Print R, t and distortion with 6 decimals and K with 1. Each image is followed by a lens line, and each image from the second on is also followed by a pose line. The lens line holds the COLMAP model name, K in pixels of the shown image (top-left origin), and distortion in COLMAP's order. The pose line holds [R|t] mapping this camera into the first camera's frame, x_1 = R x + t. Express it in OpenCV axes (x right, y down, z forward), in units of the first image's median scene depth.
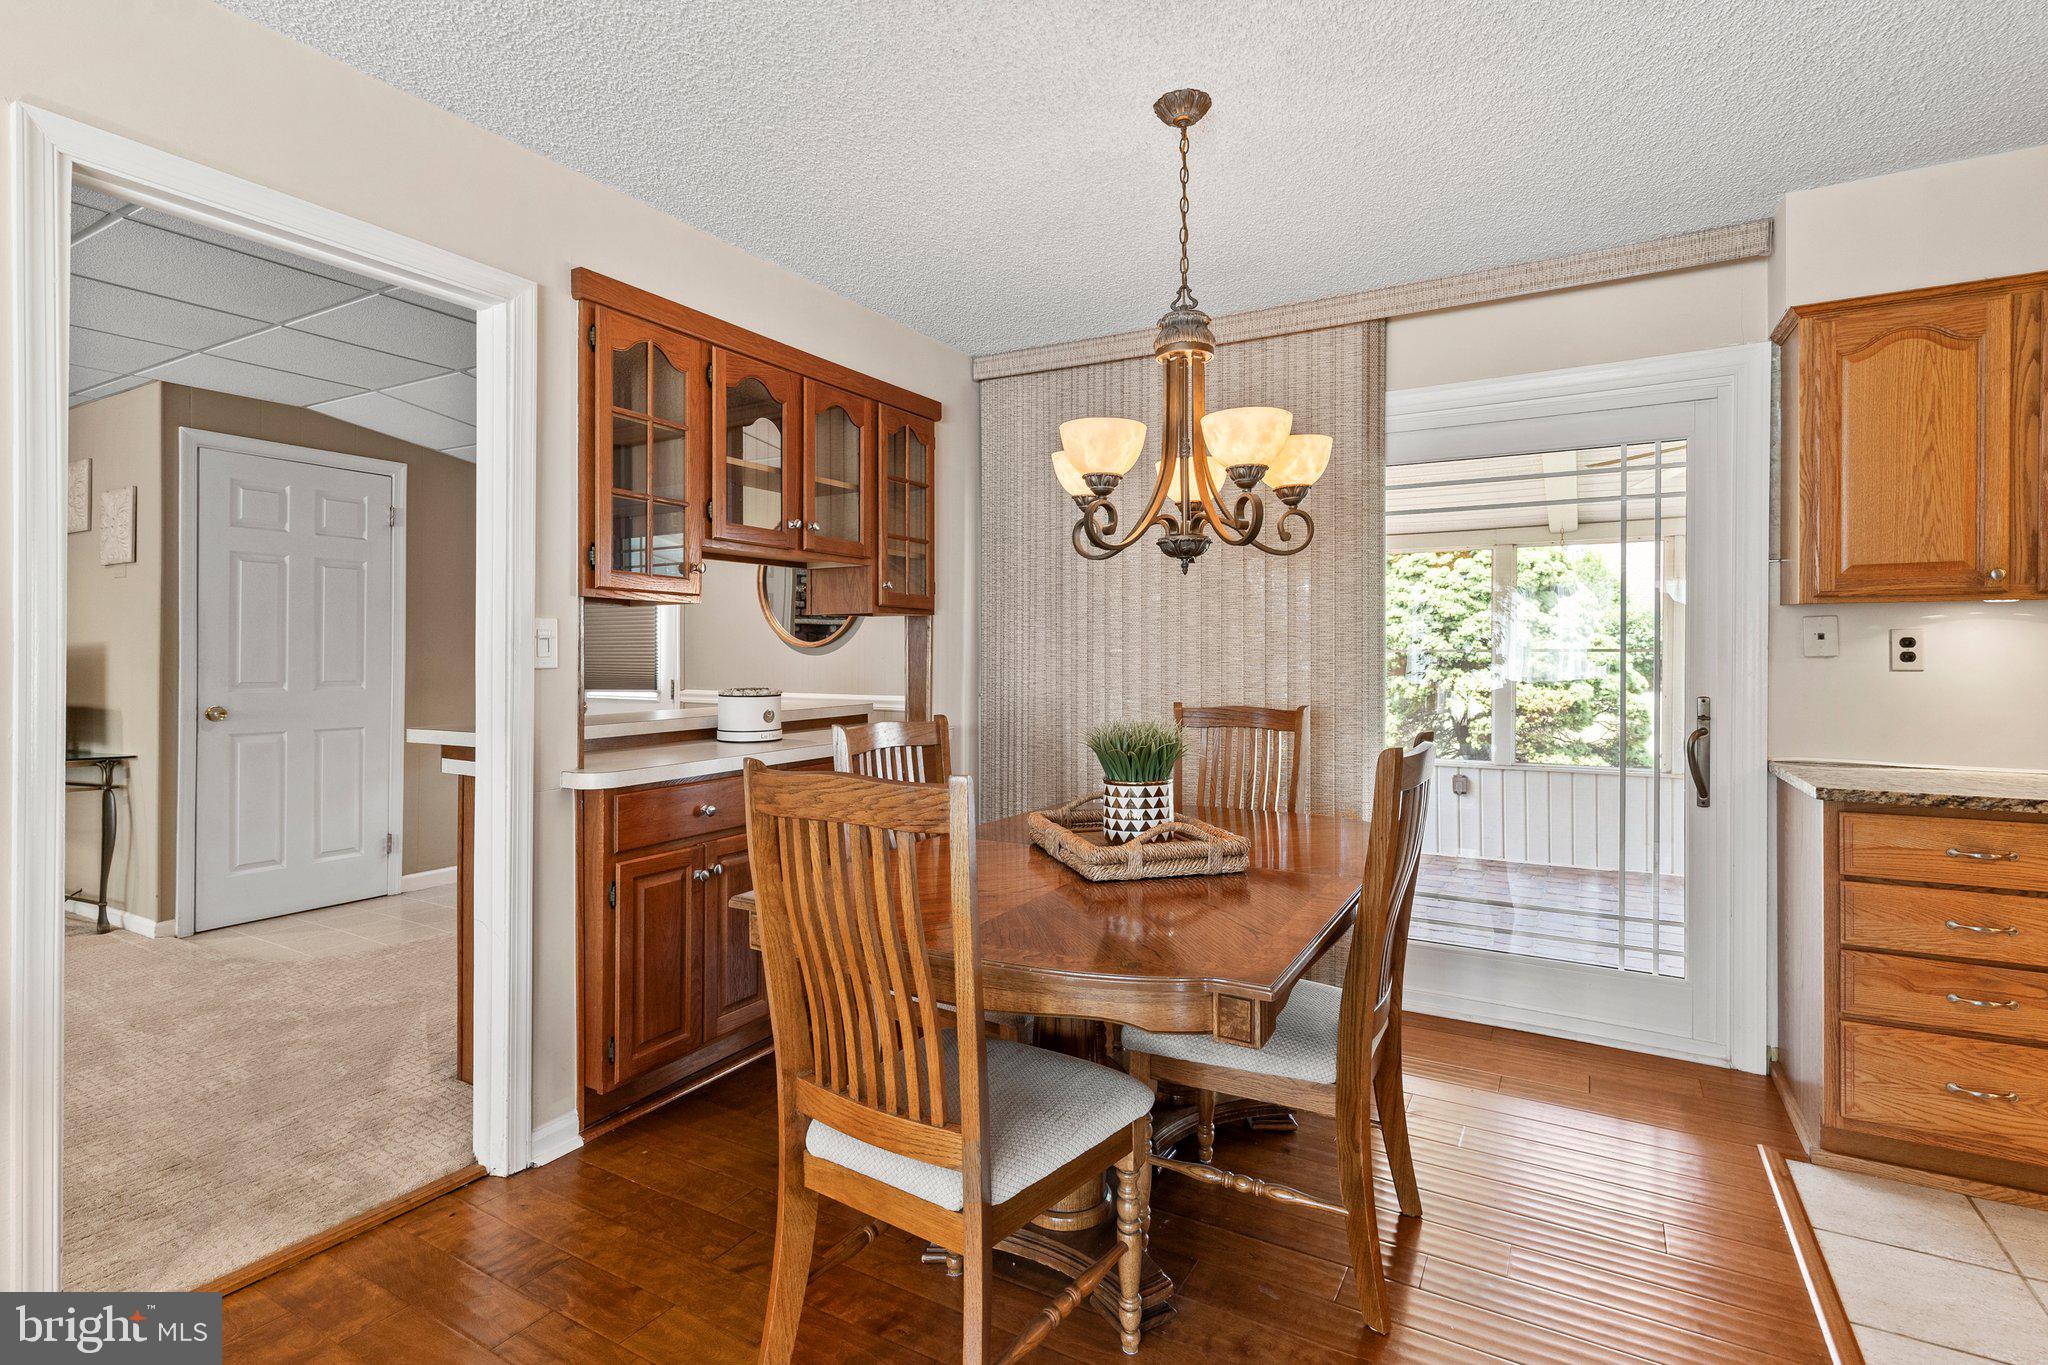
lens RADIAL K [[985.3, 0, 1025.2], [0, 985.3, 662.9], [0, 0, 1]] dist [-0.003801, -0.000173]
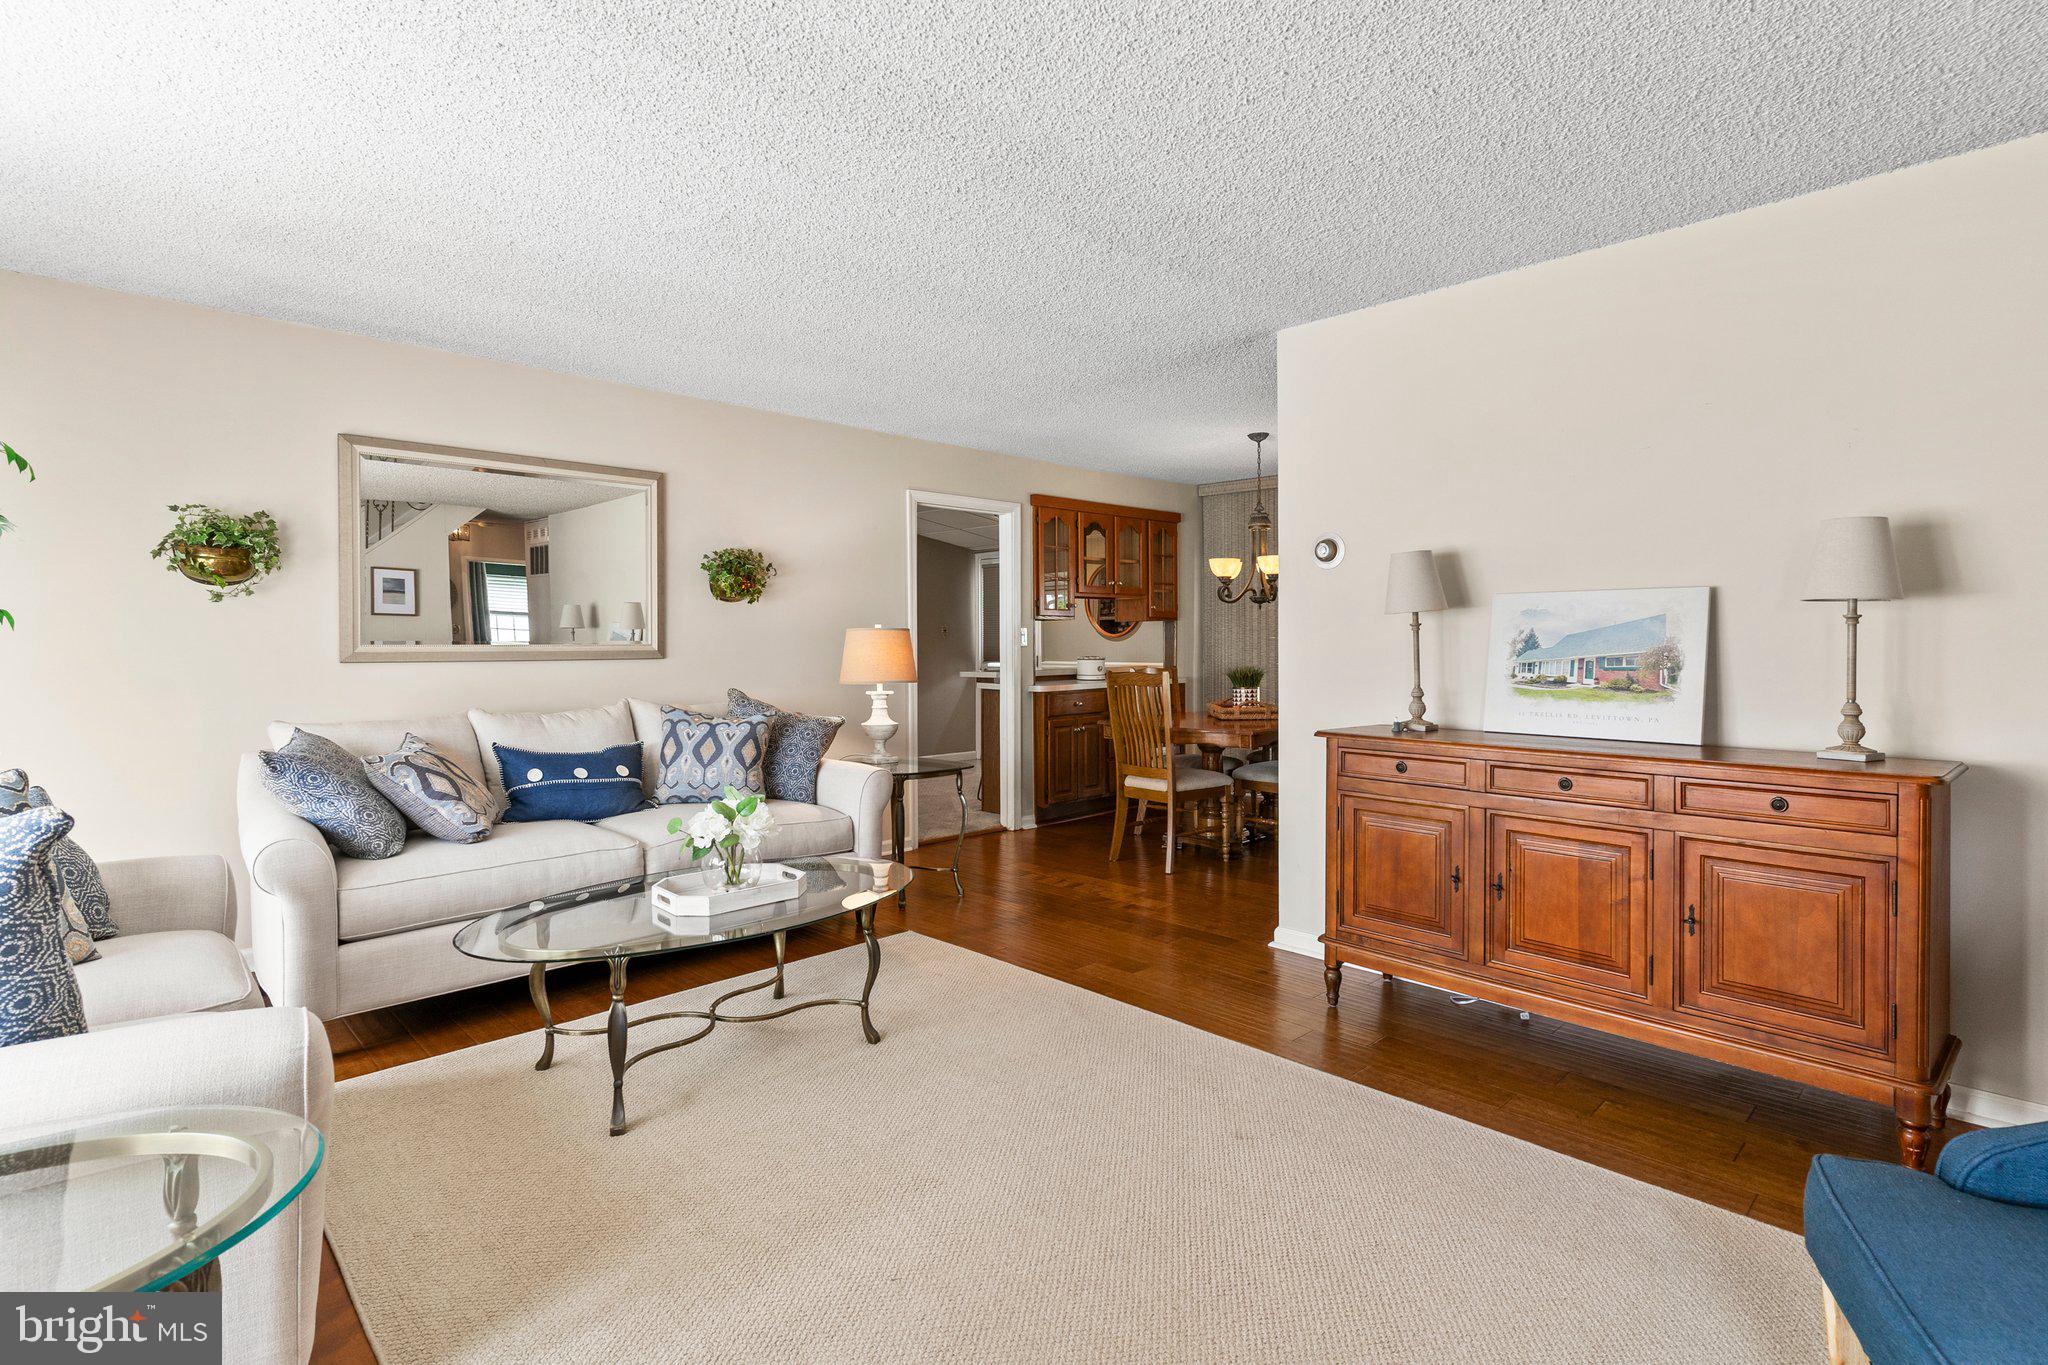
lens RADIAL K [[985.3, 0, 1027.0], [0, 985.3, 663.6], [0, 0, 1]] dist [-0.003801, -0.000173]
pose [[0.960706, -0.001047, -0.277566, 0.254320], [0.004356, 0.999927, 0.011306, 0.020559], [0.277534, -0.012071, 0.960640, -1.506018]]
